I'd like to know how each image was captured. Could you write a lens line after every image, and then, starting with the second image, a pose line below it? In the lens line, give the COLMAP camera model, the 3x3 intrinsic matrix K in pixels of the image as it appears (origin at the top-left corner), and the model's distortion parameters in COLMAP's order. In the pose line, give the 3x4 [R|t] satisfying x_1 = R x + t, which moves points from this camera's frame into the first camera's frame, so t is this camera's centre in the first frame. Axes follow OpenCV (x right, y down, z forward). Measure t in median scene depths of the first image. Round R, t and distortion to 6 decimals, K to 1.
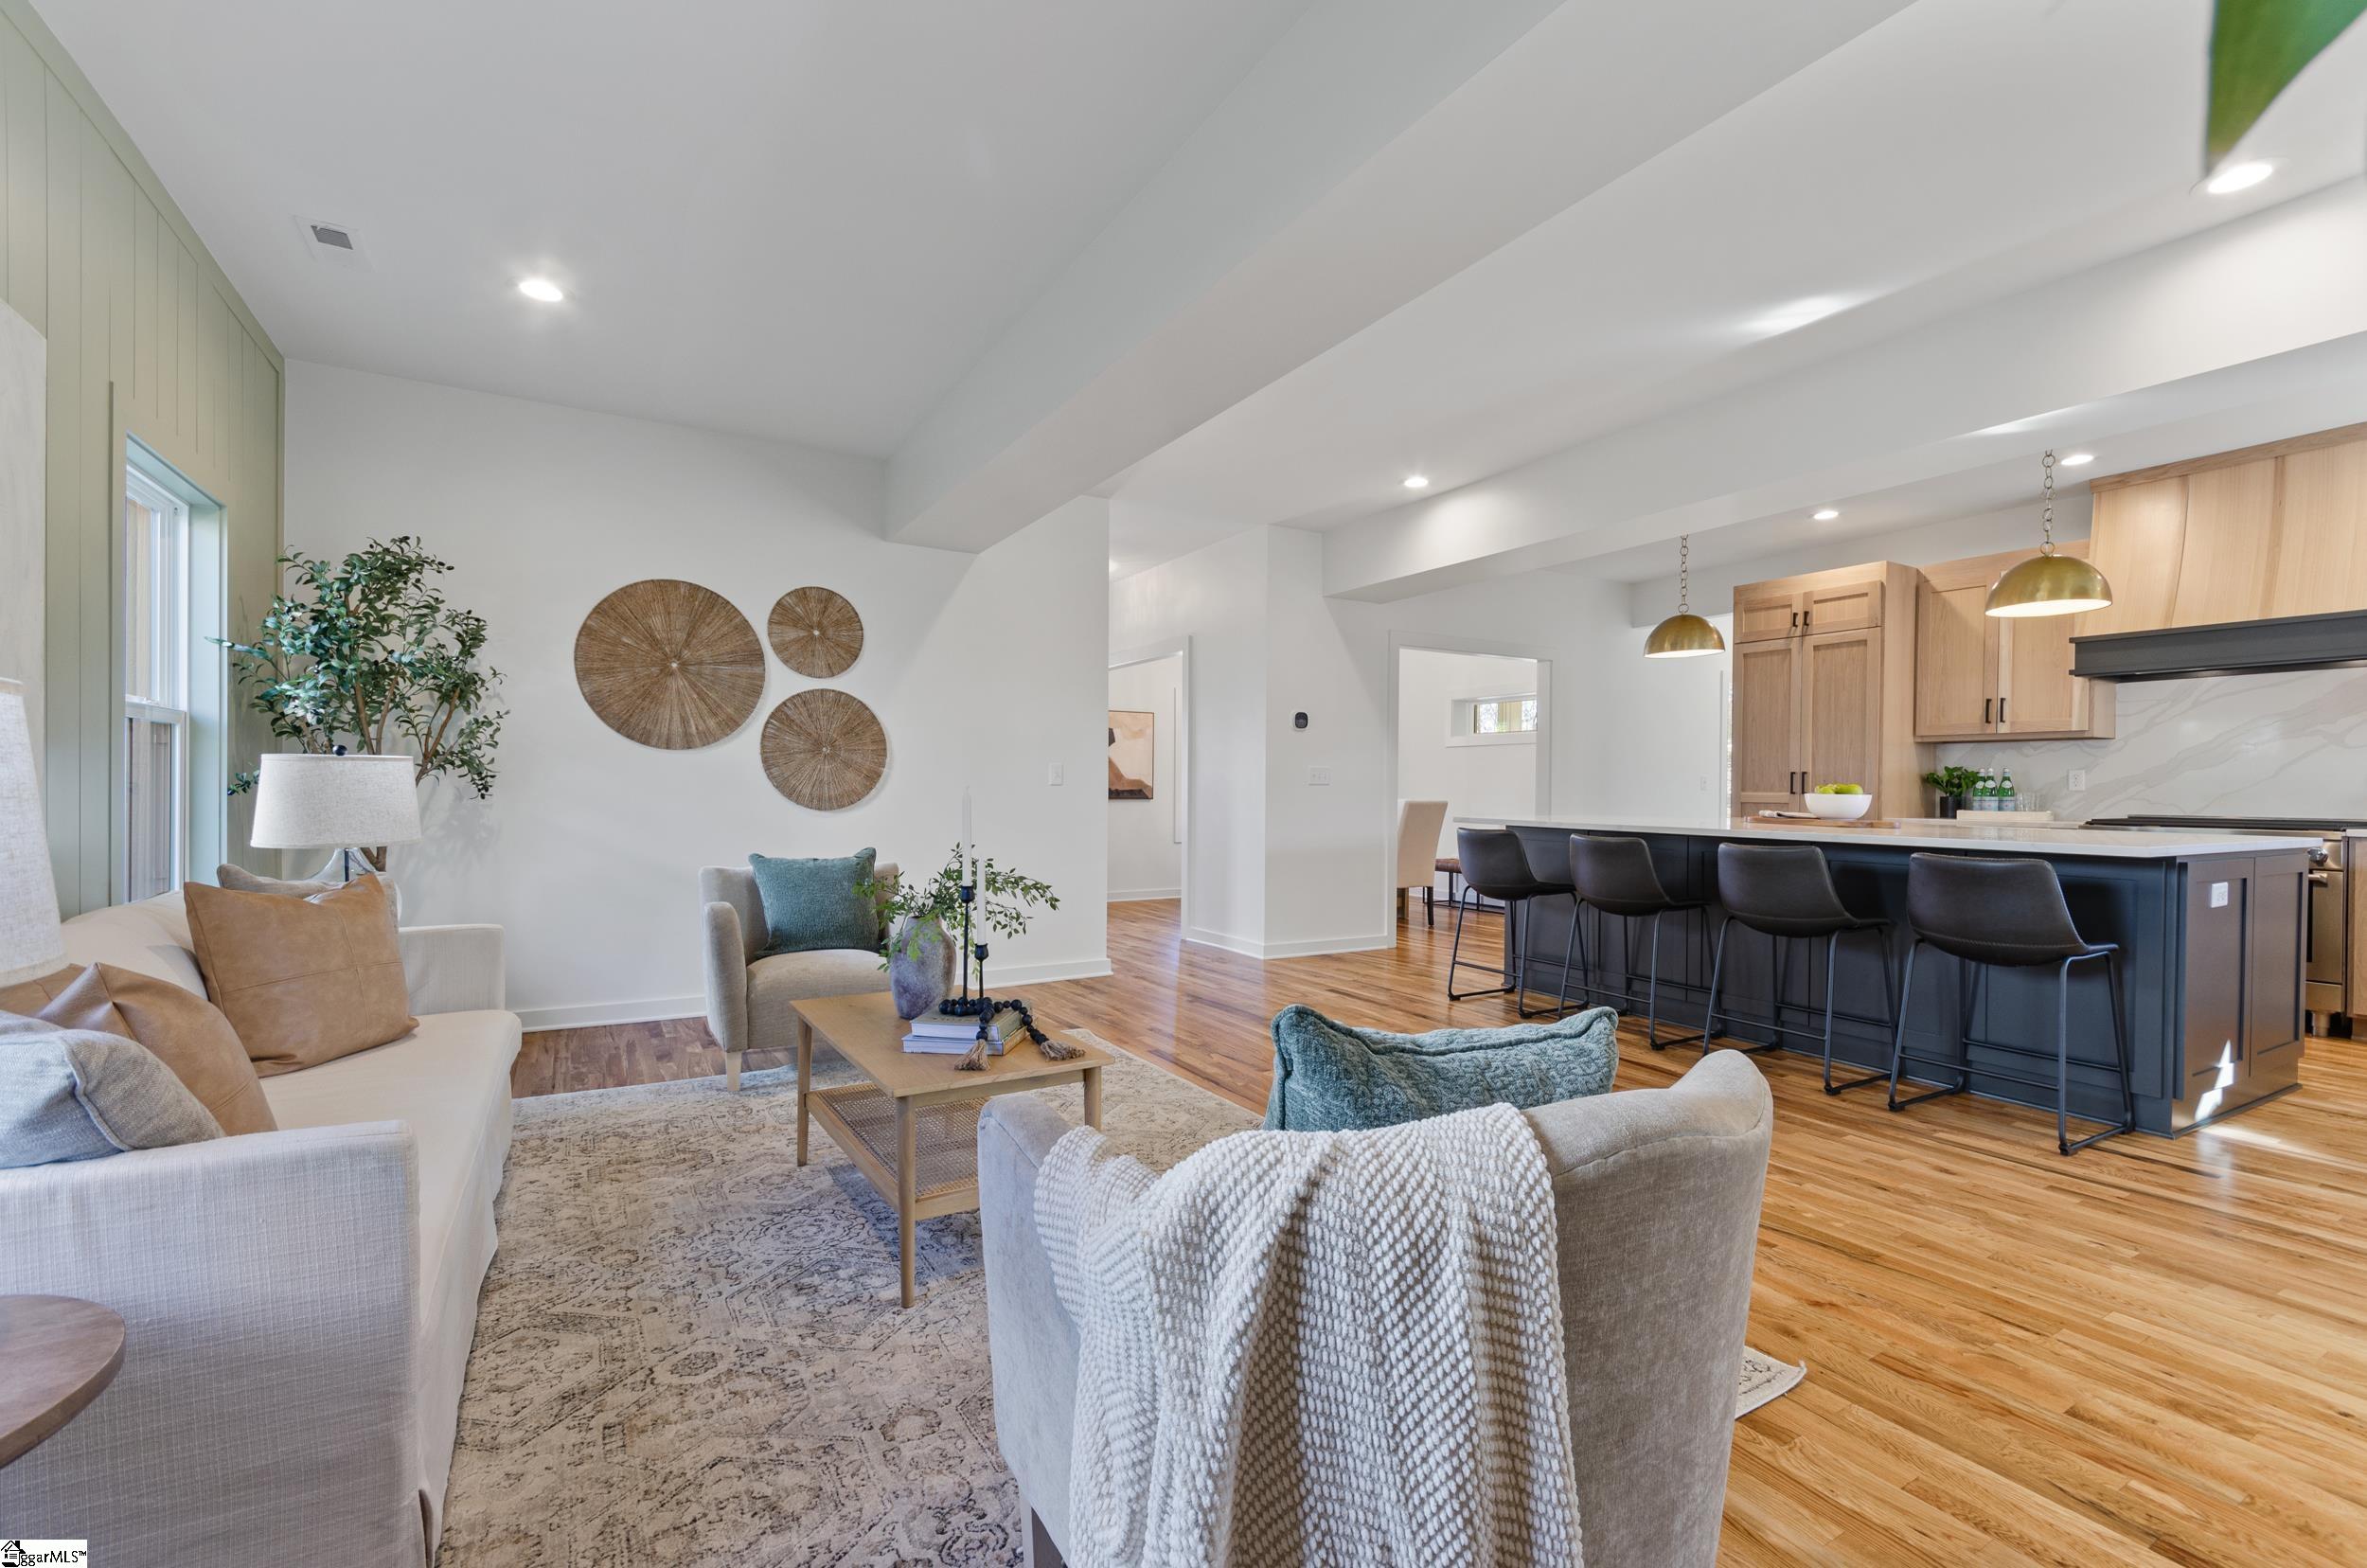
lens RADIAL K [[1026.4, 0, 1194.9], [0, 1026.4, 785.1], [0, 0, 1]] dist [0.005089, -0.000143]
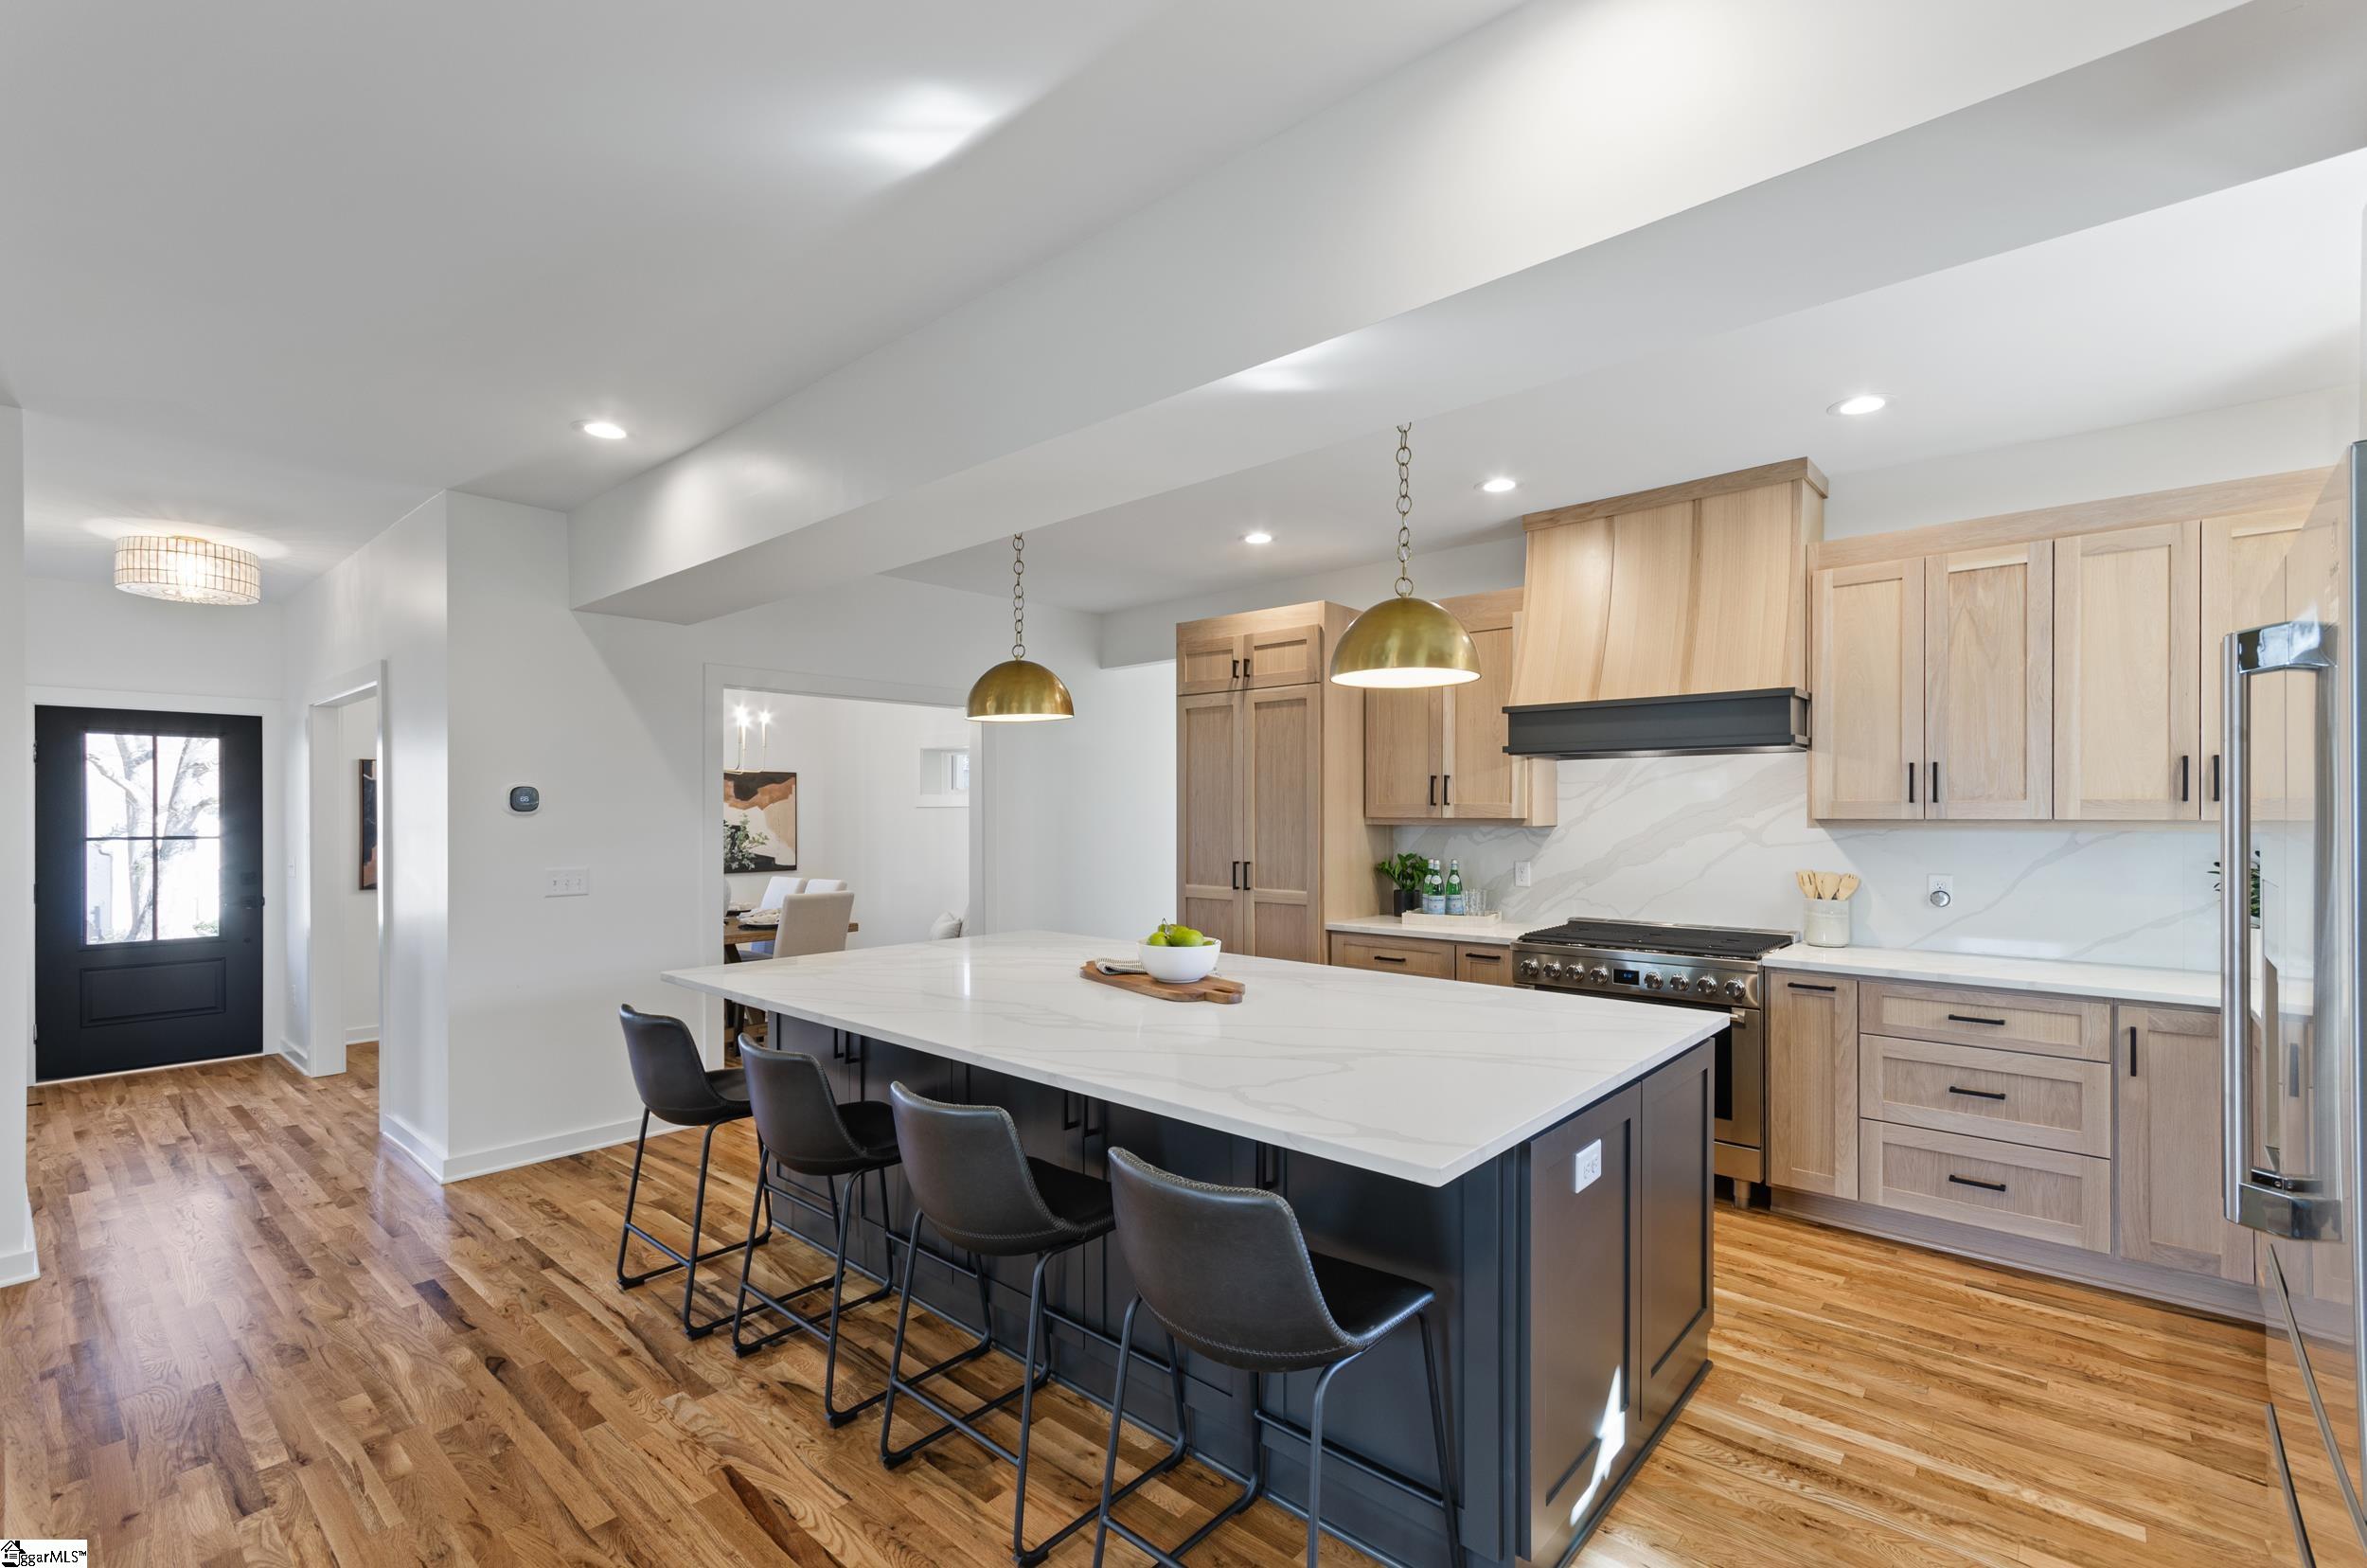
lens RADIAL K [[1051.0, 0, 1191.4], [0, 1051.0, 796.3], [0, 0, 1]] dist [0.000795, 0.000113]
pose [[0.946784, -0.005339, 0.321825, 0.320658], [0.008753, 0.999920, -0.009160, -0.061508], [-0.321750, 0.011489, 0.946755, 0.271878]]
